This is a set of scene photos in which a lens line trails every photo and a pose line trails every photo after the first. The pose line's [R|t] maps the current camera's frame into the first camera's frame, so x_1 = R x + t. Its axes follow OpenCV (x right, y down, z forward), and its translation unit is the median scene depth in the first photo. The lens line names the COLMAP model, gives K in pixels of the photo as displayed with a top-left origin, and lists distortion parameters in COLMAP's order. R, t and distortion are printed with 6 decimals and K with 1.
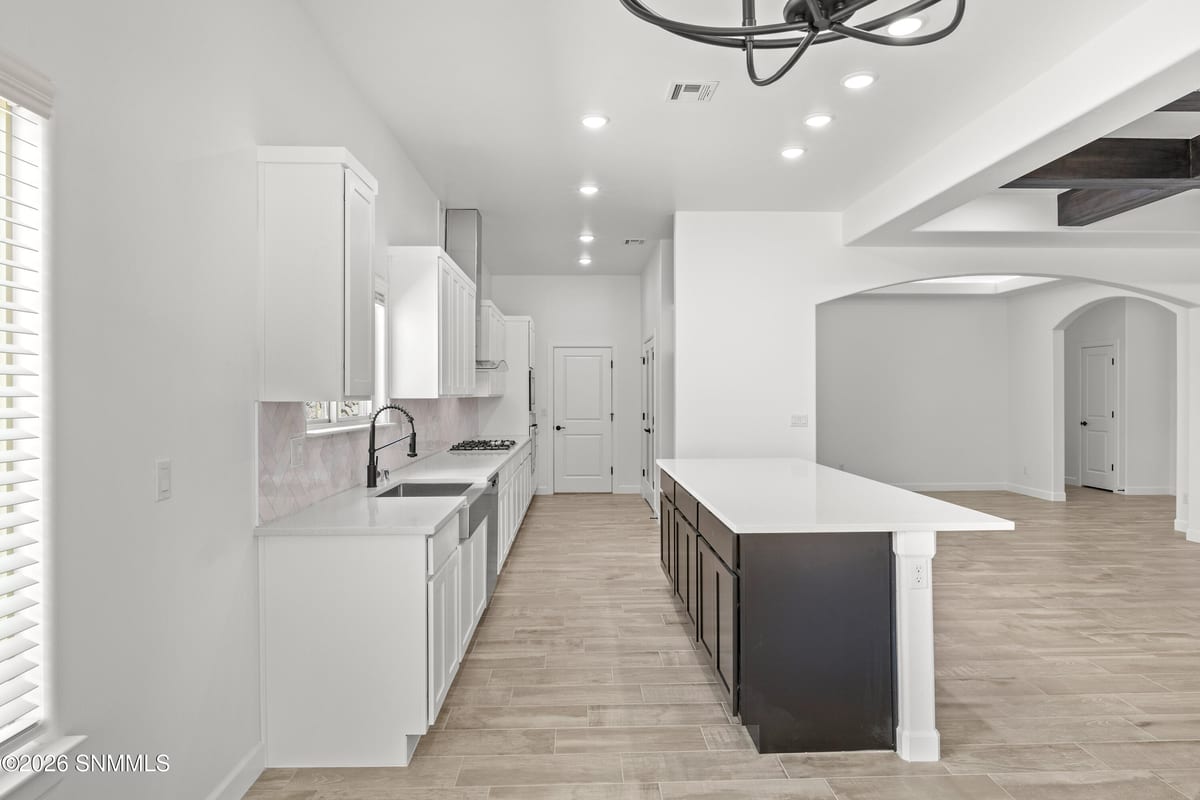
lens RADIAL K [[682.0, 0, 600.9], [0, 682.0, 395.0], [0, 0, 1]] dist [0.000531, -0.000241]
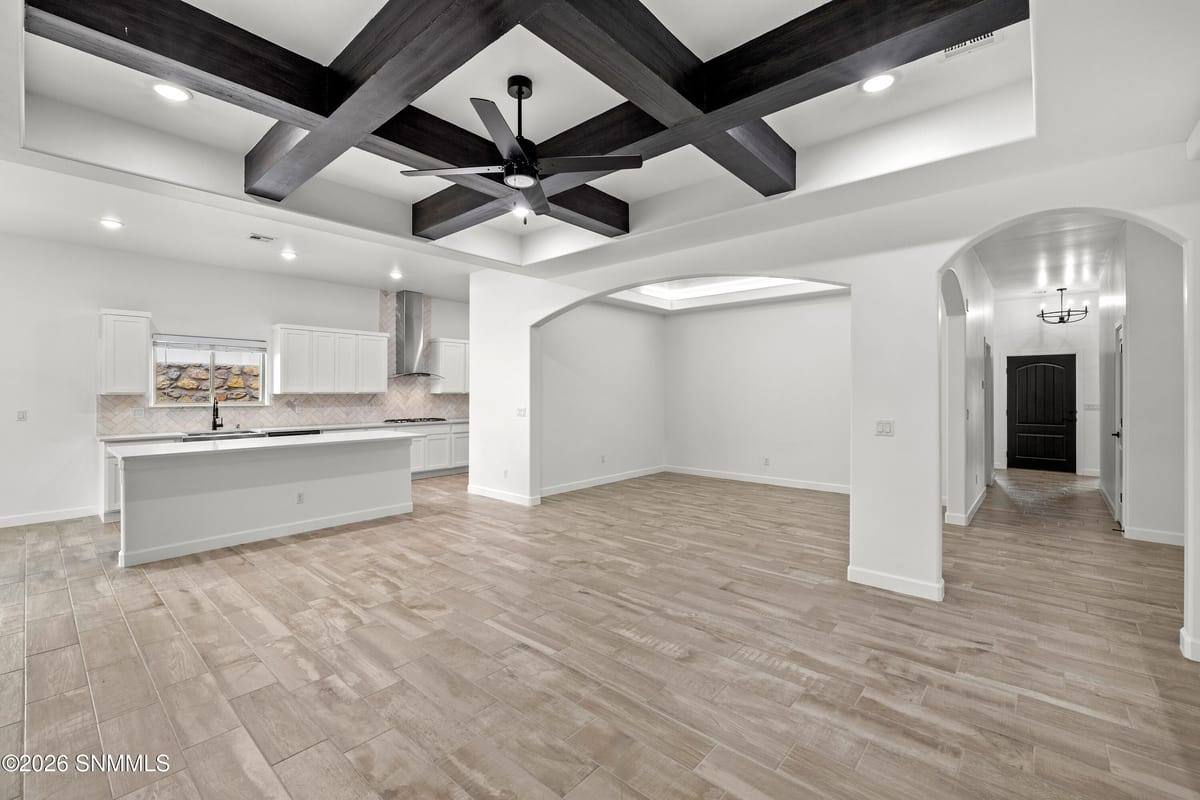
lens RADIAL K [[504.5, 0, 598.2], [0, 504.5, 391.4], [0, 0, 1]] dist [-0.003954, -0.000124]
pose [[0.725099, 0.001053, -0.688643, 1.744702], [-0.000842, 0.999999, 0.000643, -0.006853], [0.688644, 0.000114, 0.725100, 0.588165]]
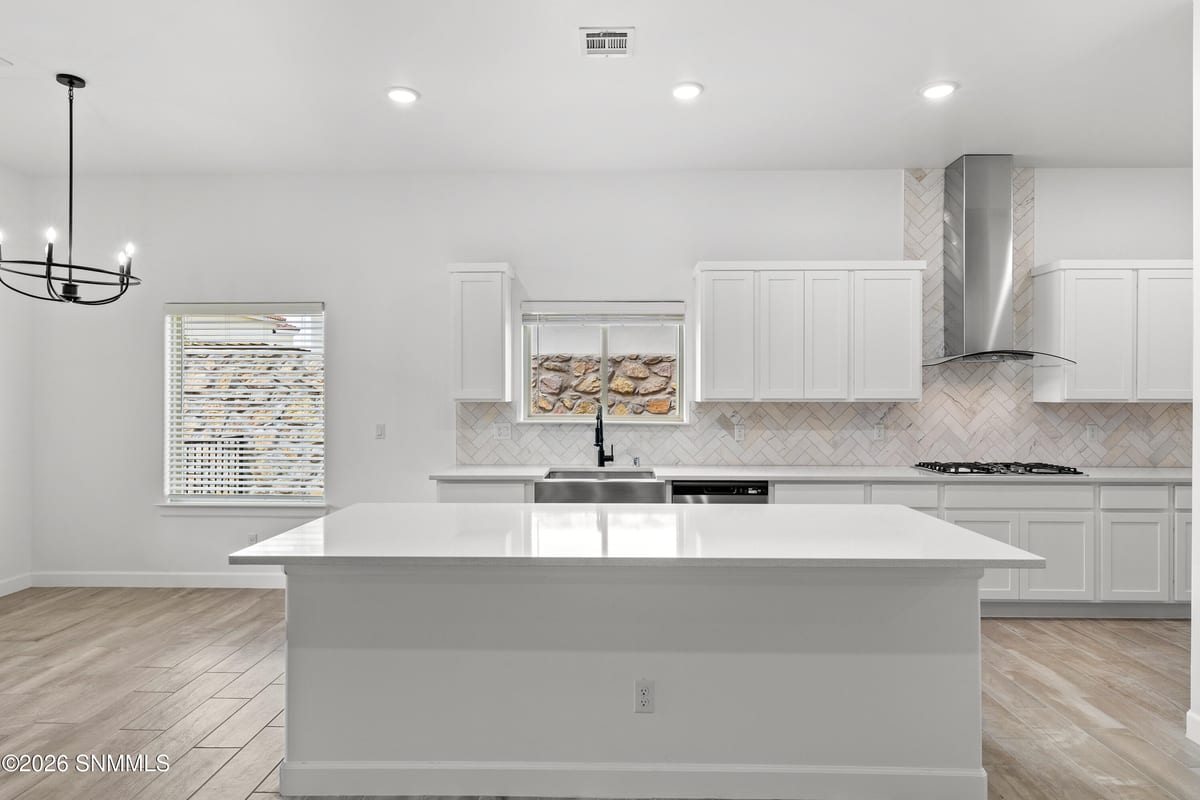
lens RADIAL K [[682.0, 0, 599.2], [0, 682.0, 392.7], [0, 0, 1]] dist [0.000531, -0.000241]
pose [[-0.054210, -0.004109, -0.998521, 1.070308], [-0.000380, 0.999992, -0.004095, -0.006919], [0.998529, 0.000157, -0.054211, 0.917961]]
